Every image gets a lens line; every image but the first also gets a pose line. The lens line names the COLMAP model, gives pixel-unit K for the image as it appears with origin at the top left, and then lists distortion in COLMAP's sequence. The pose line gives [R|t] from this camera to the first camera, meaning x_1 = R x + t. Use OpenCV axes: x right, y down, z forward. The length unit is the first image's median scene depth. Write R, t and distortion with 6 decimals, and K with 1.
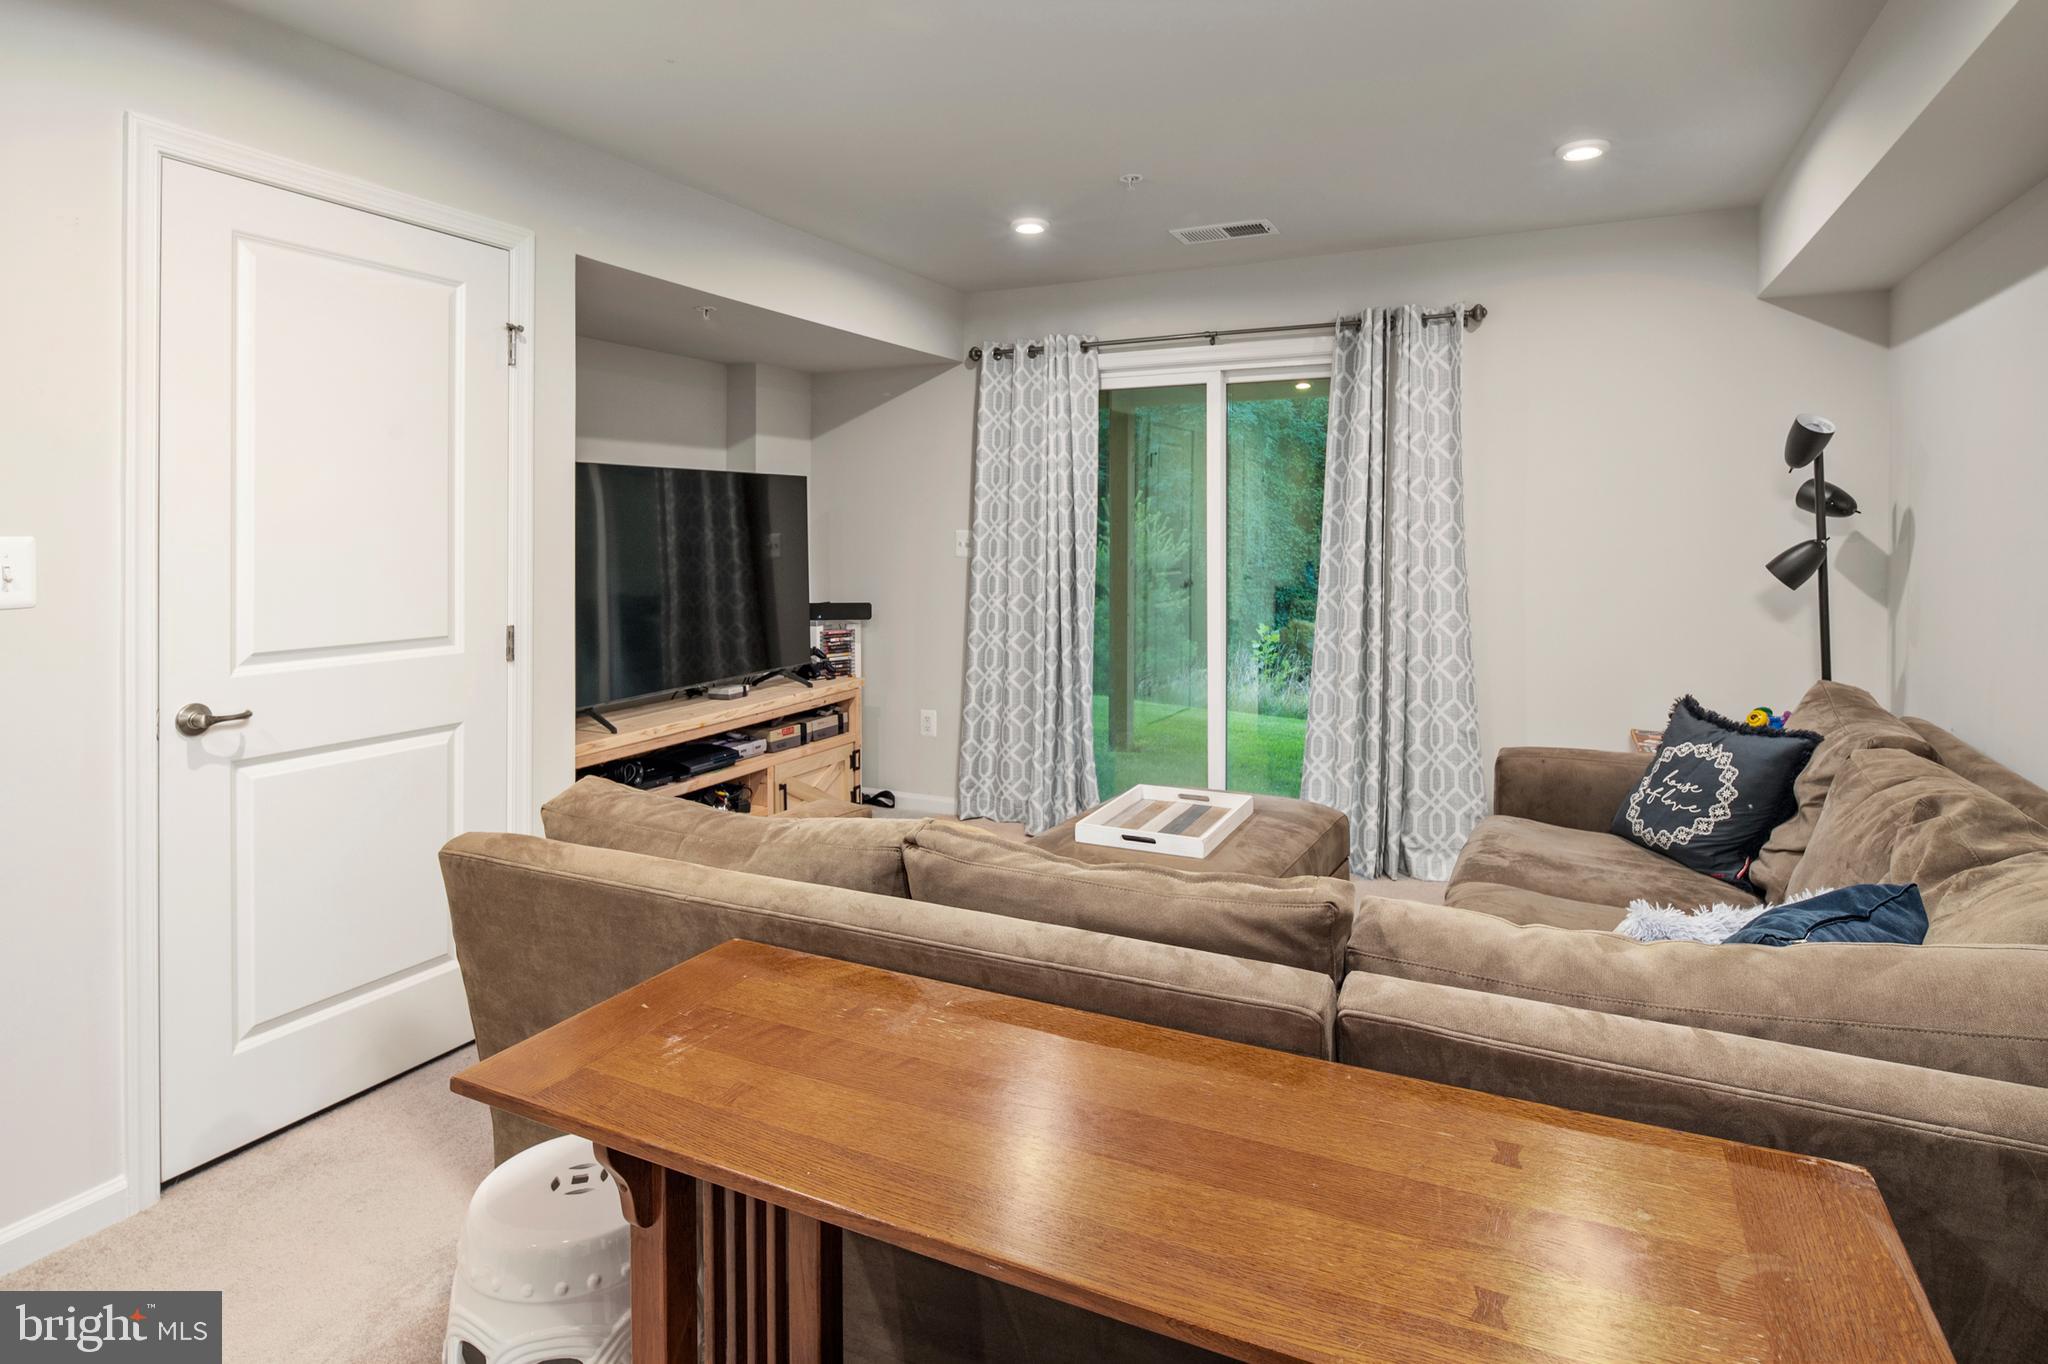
lens RADIAL K [[1102.0, 0, 1018.9], [0, 1102.0, 535.3], [0, 0, 1]] dist [-0.020722, 0.000041]
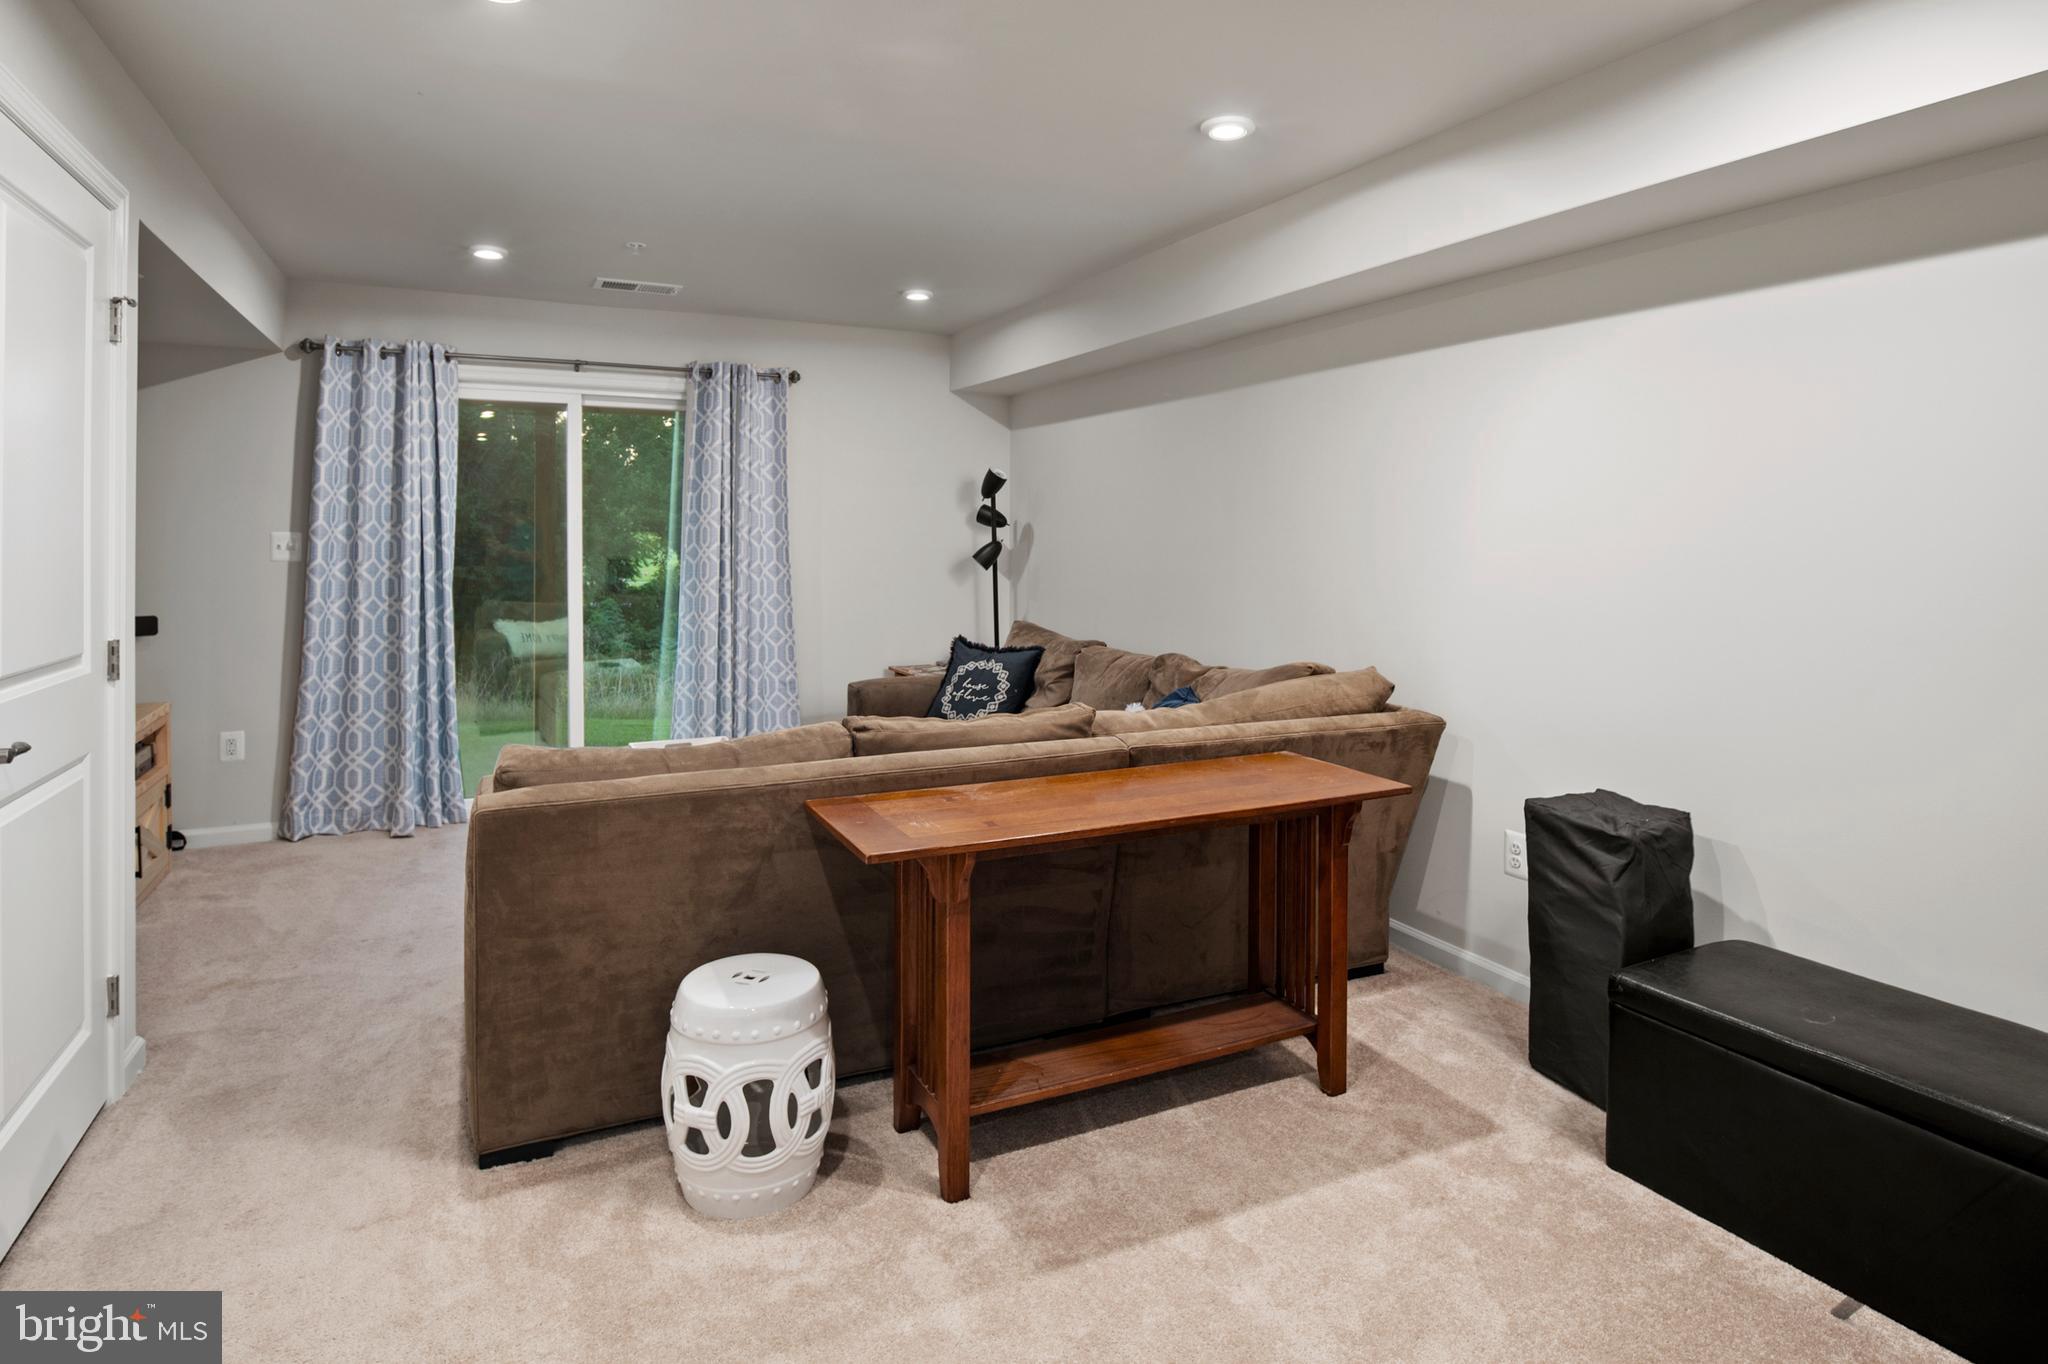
lens RADIAL K [[1102.0, 0, 1018.9], [0, 1102.0, 535.3], [0, 0, 1]] dist [-0.020722, 0.000041]
pose [[0.614164, 0.003154, 0.789172, -0.491261], [-0.000861, 0.999994, -0.003327, 0.000790], [-0.789178, 0.001363, 0.614163, -0.070227]]
